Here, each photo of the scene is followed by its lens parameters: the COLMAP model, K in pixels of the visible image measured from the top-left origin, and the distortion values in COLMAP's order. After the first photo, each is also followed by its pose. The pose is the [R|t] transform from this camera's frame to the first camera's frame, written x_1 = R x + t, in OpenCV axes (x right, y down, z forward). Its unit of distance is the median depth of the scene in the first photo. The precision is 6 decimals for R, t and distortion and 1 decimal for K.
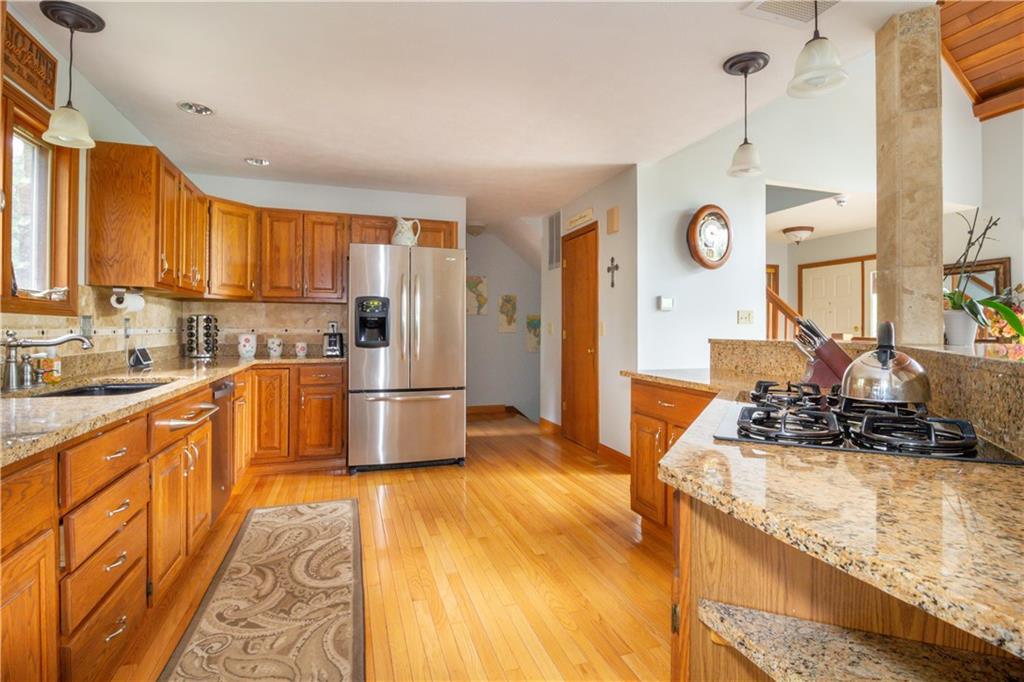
lens RADIAL K [[508.9, 0, 527.8], [0, 508.9, 328.1], [0, 0, 1]] dist [0.001112, -0.000020]
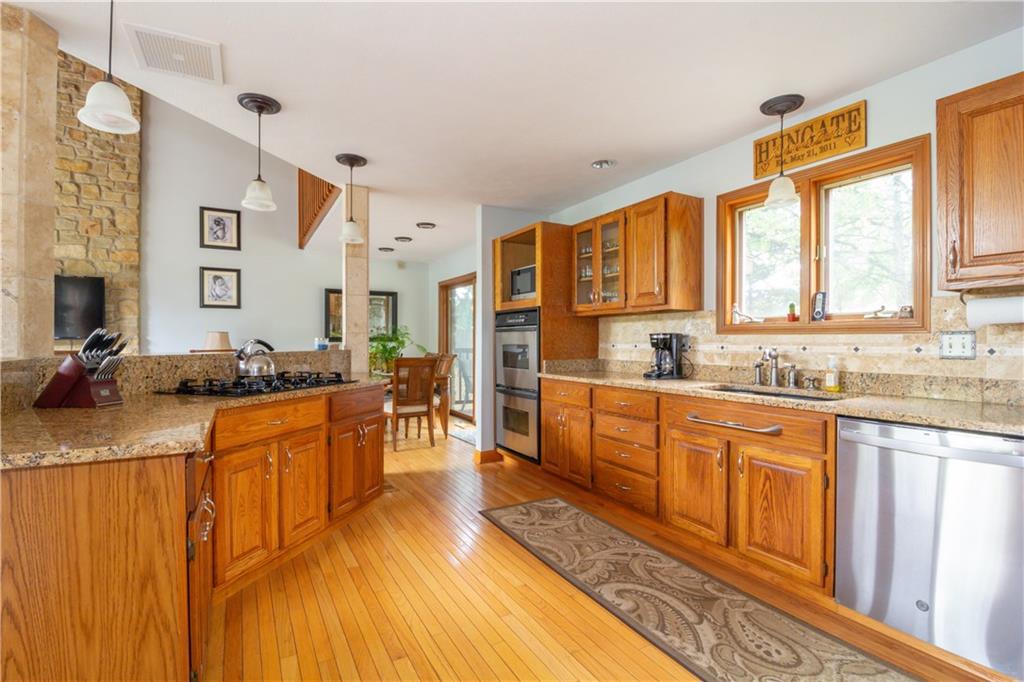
lens RADIAL K [[477.1, 0, 519.5], [0, 477.1, 342.1], [0, 0, 1]] dist [0.002691, -0.014561]
pose [[-0.983177, -0.005520, -0.182570, -0.013987], [-0.005520, 0.999985, -0.000510, -0.002797], [0.182570, 0.000507, -0.983193, 1.825929]]
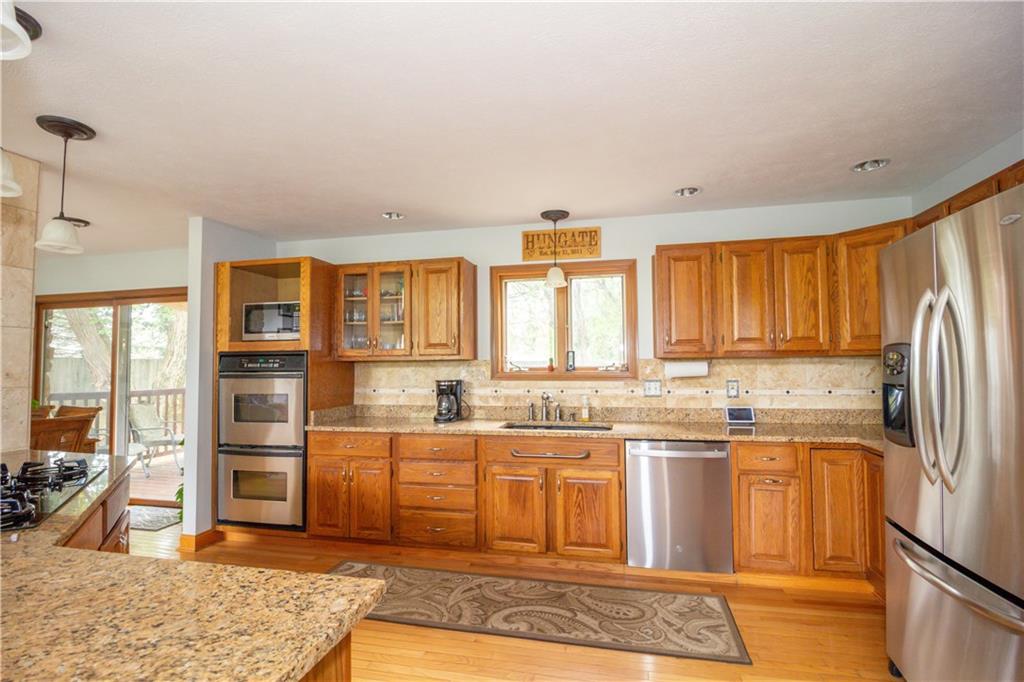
lens RADIAL K [[477.1, 0, 519.5], [0, 477.1, 342.1], [0, 0, 1]] dist [0.002691, -0.014561]
pose [[-0.531865, -0.043854, -0.845693, 0.507781], [0.007075, 0.998393, -0.056222, -0.064979], [0.846799, -0.035886, -0.530701, 1.555863]]
